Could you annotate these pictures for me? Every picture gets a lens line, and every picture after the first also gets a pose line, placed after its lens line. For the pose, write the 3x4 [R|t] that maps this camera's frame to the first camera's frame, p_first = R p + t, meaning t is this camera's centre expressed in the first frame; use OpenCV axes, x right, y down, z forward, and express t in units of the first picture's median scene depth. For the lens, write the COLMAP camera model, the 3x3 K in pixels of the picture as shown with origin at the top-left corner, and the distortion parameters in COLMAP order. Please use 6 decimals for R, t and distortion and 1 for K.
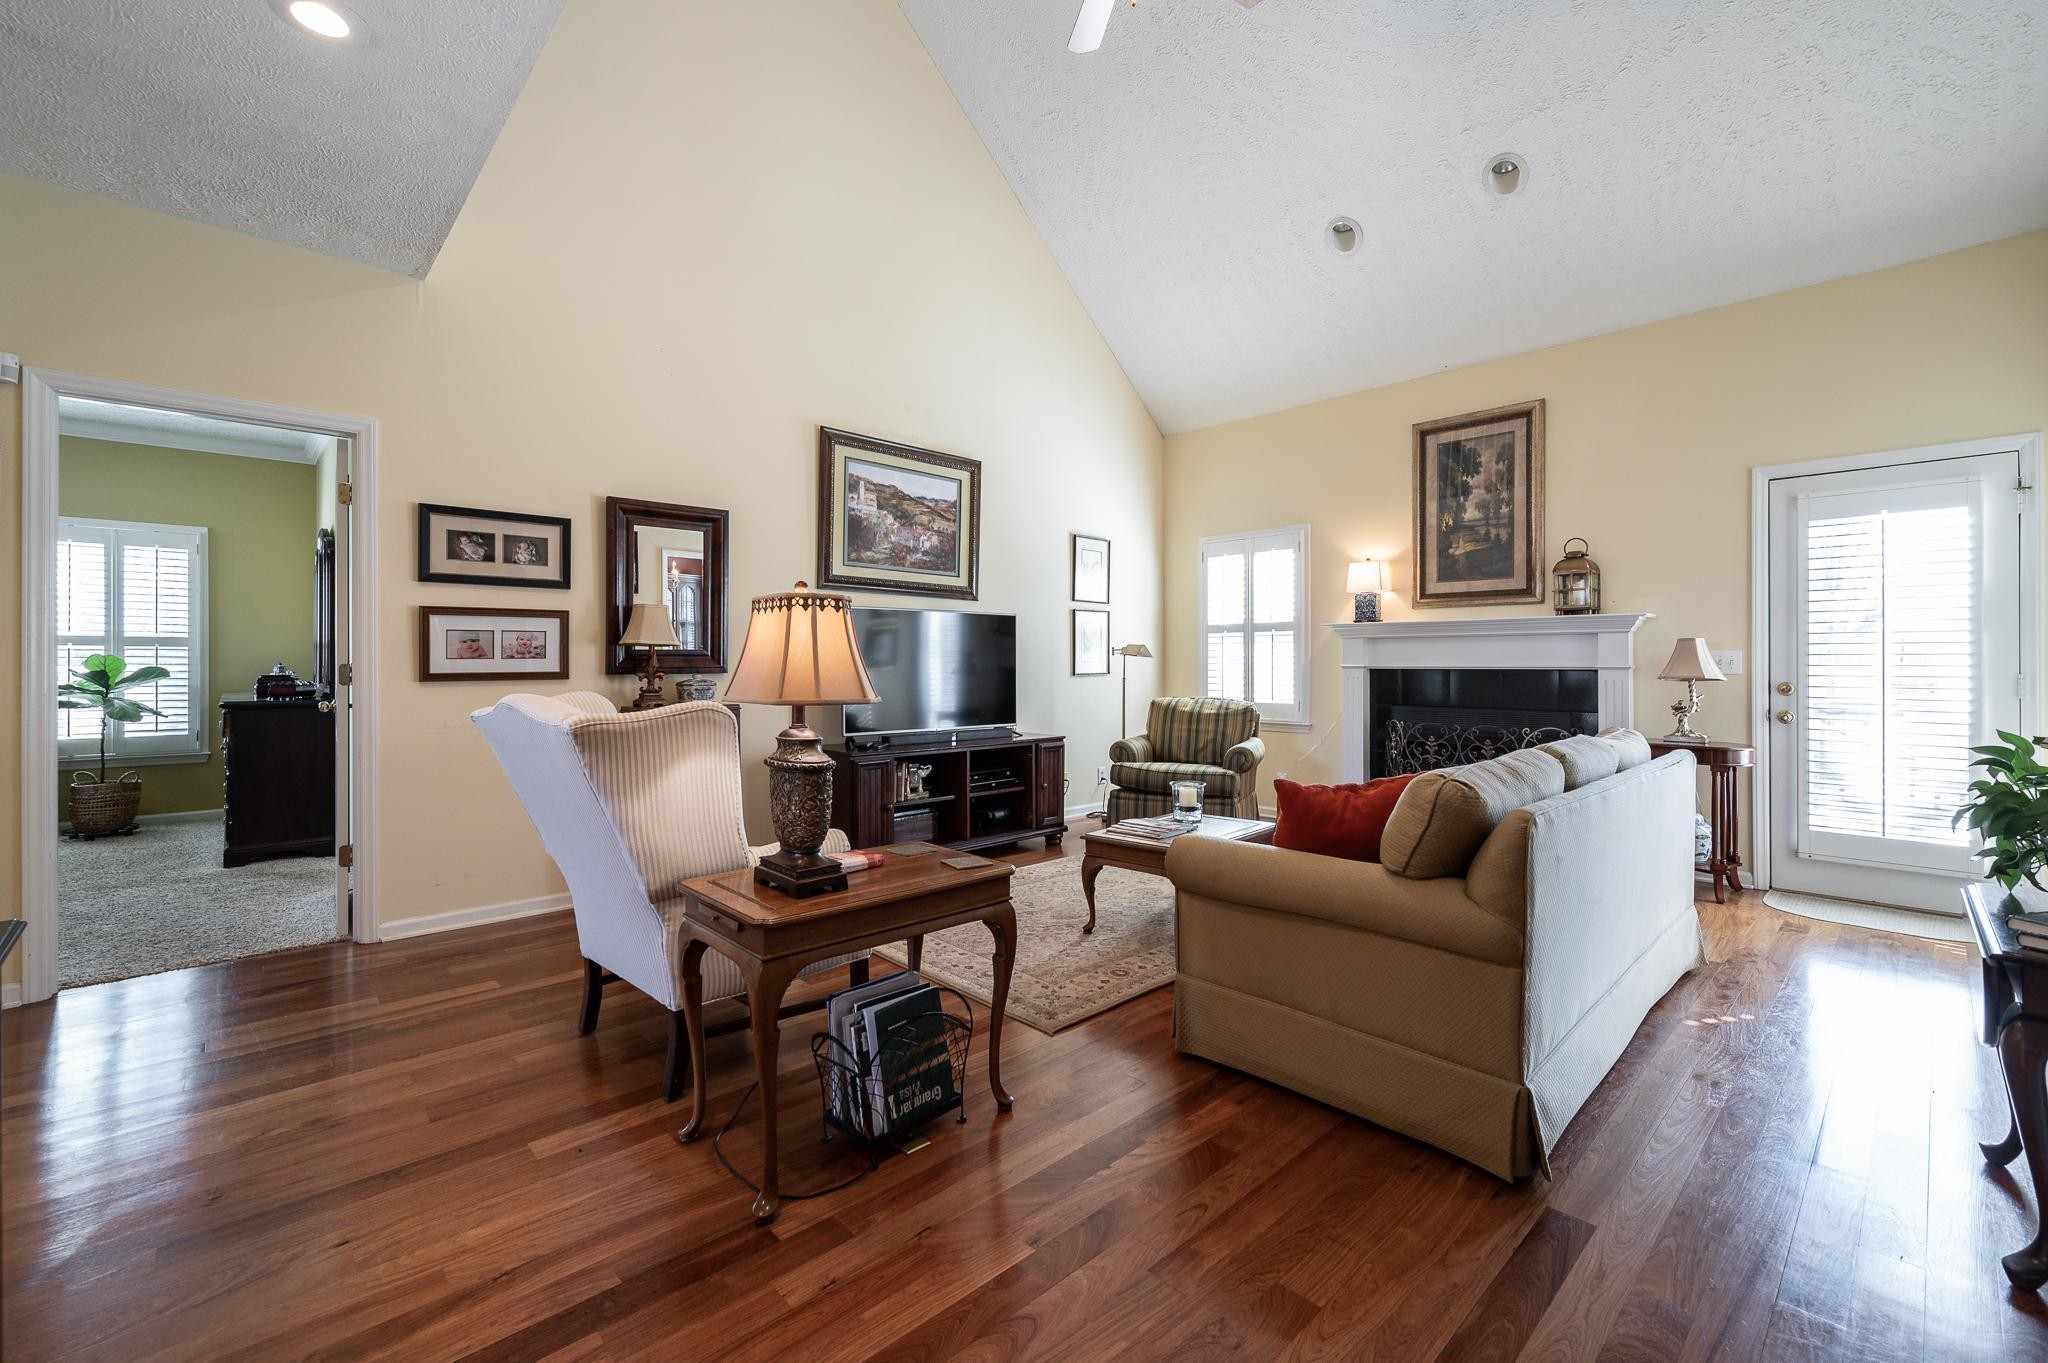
lens RADIAL K [[851.2, 0, 1026.8], [0, 851.2, 664.0], [0, 0, 1]] dist [-0.000394, 0.000053]
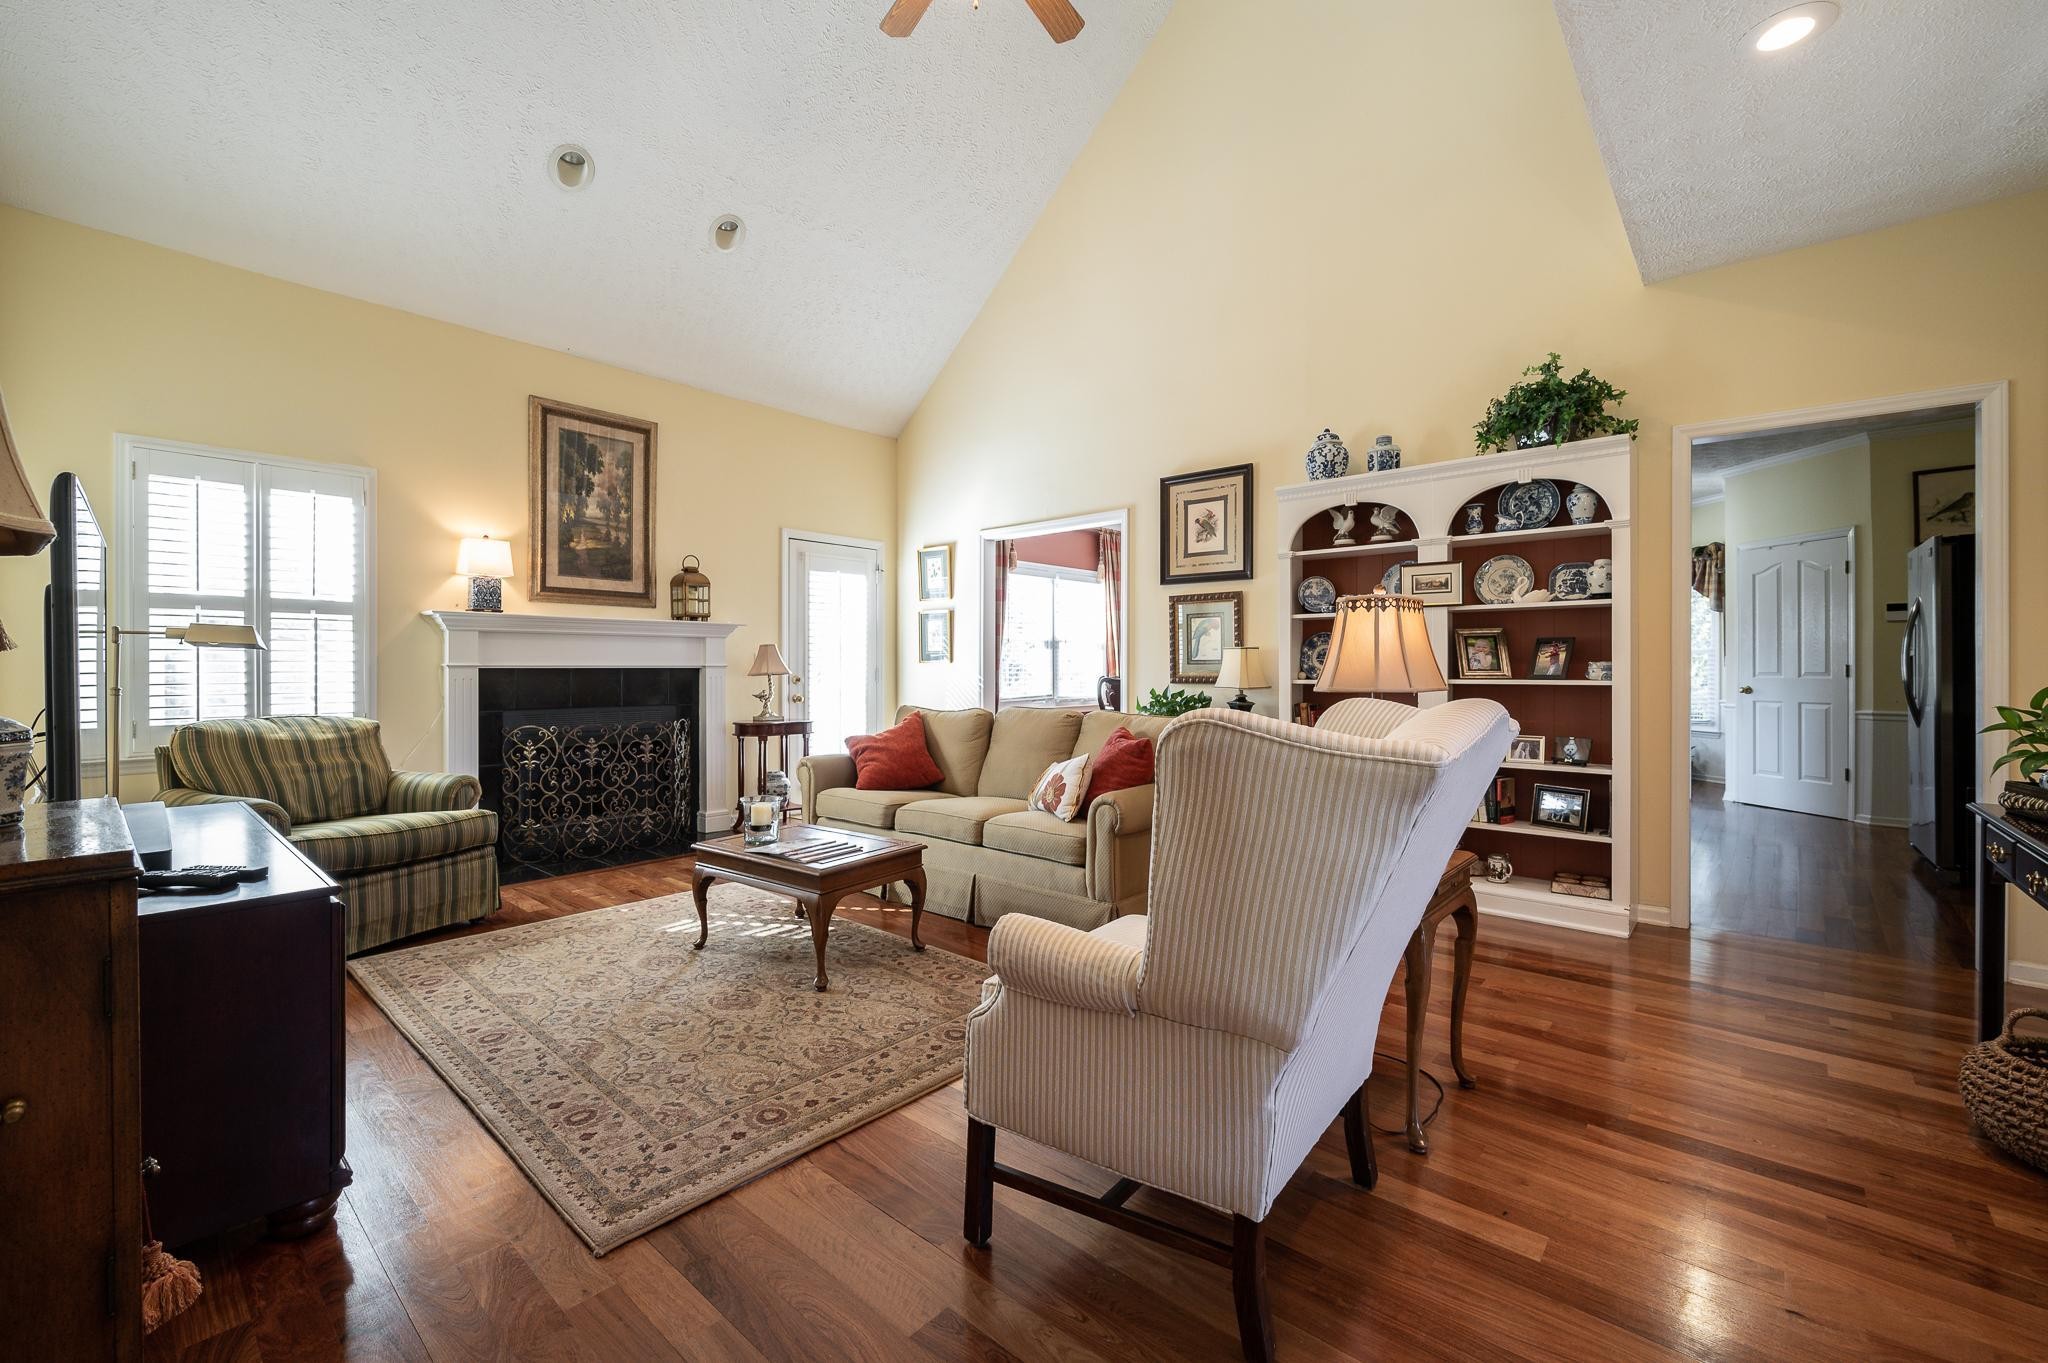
lens RADIAL K [[851.2, 0, 1026.8], [0, 851.2, 664.0], [0, 0, 1]] dist [-0.000394, 0.000053]
pose [[-0.093751, 0.004152, 0.995587, -0.521592], [0.001616, 0.999991, -0.004018, 0.006026], [-0.995594, 0.001232, -0.093757, 0.607505]]
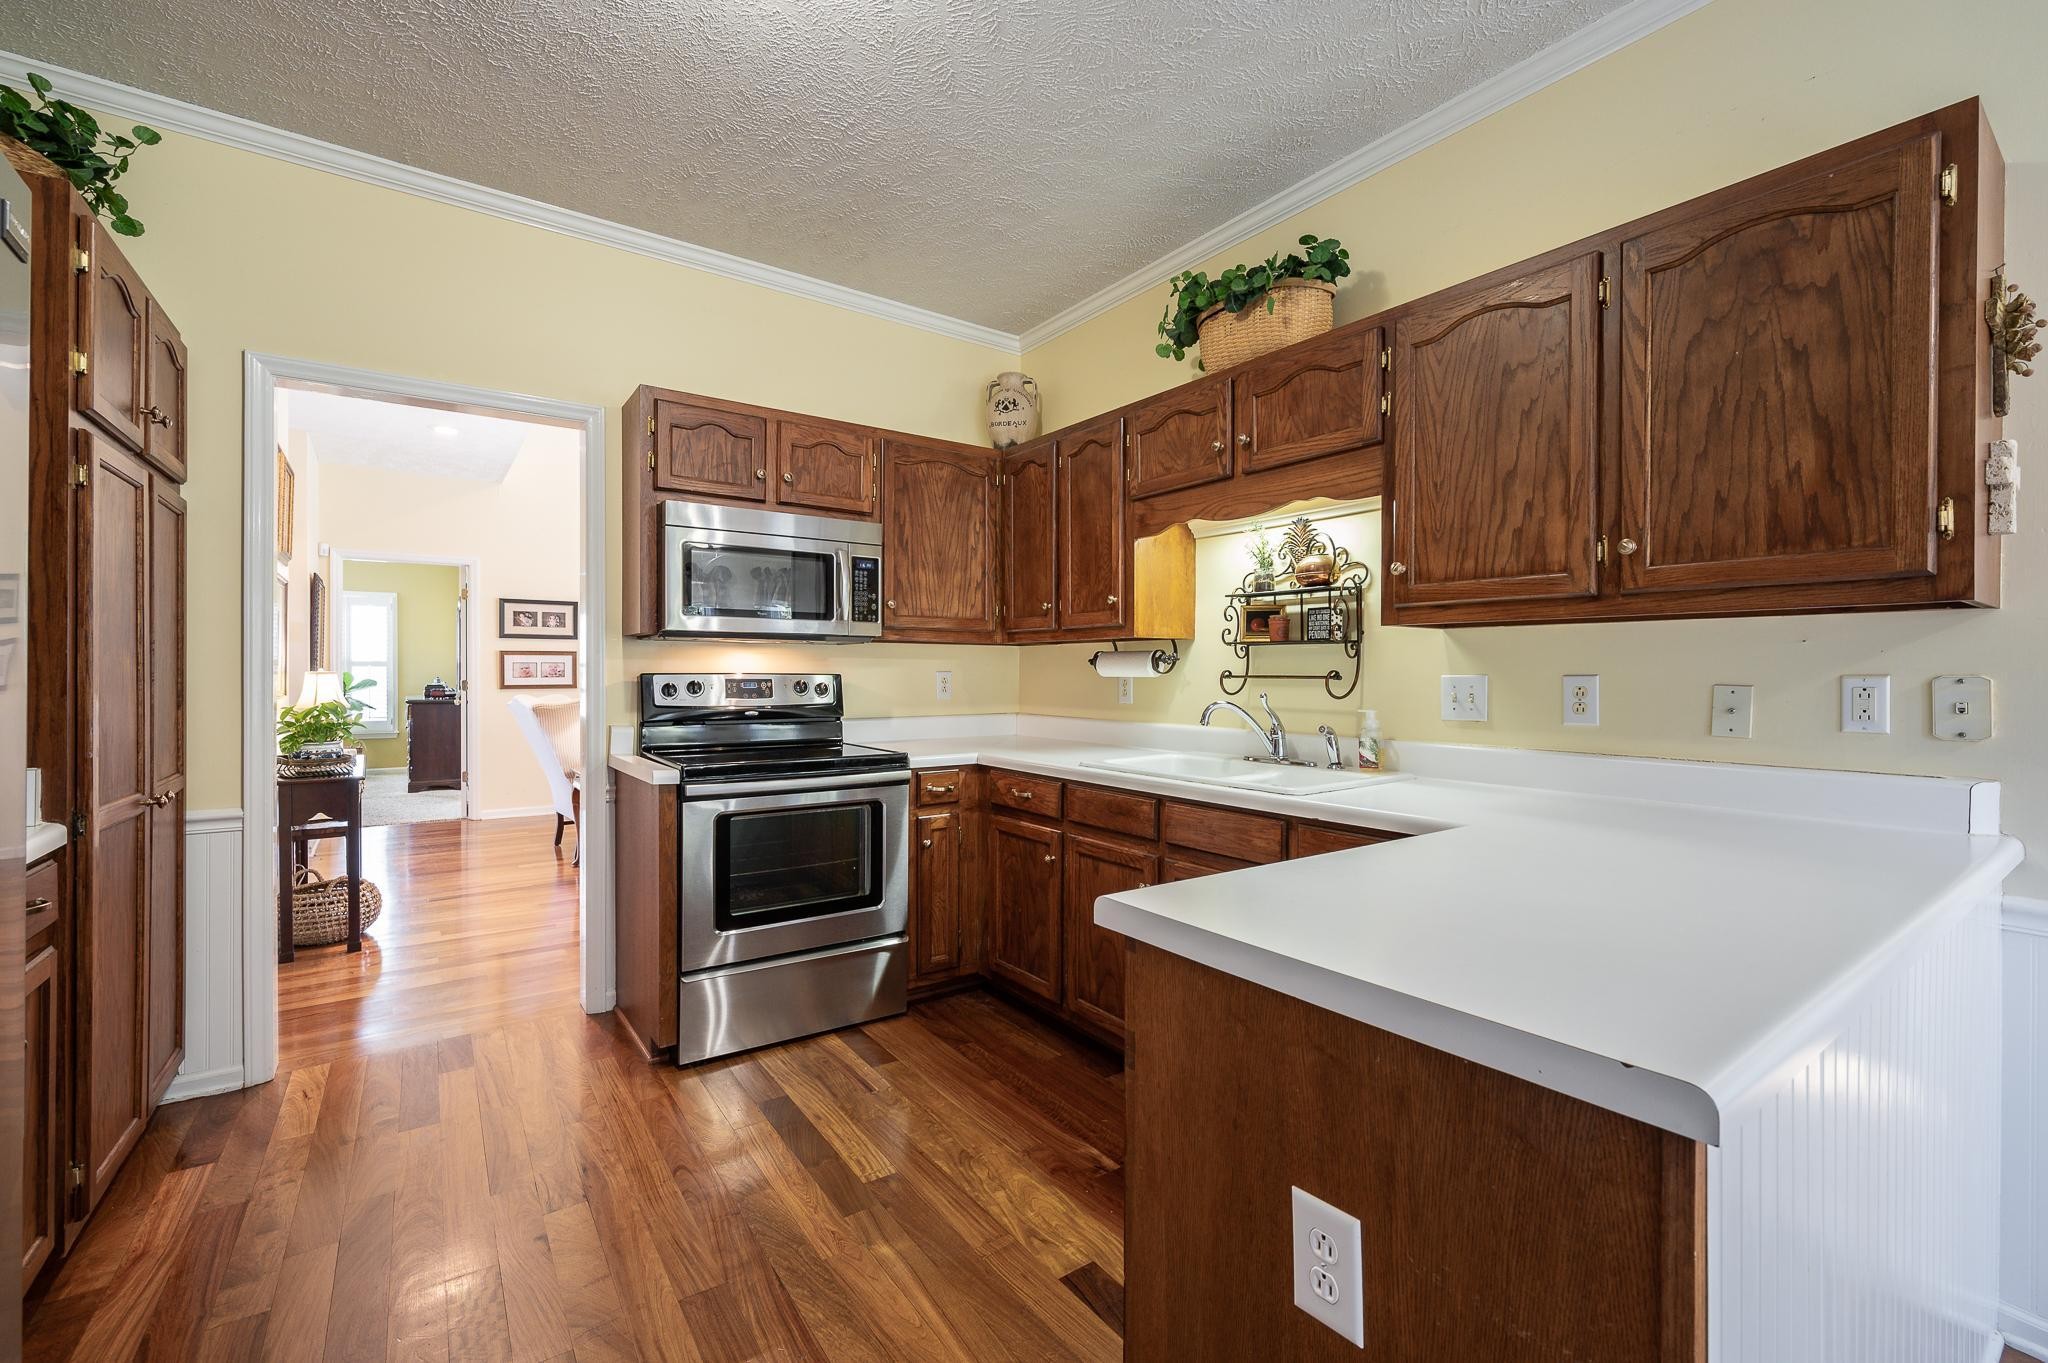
lens RADIAL K [[854.2, 0, 1020.7], [0, 854.2, 680.3], [0, 0, 1]] dist [-0.000738, -0.000240]
pose [[0.991690, 0.005660, -0.128527, 0.472504], [-0.005158, 0.999978, 0.004243, -0.009157], [0.128549, -0.003545, 0.991697, -0.515243]]
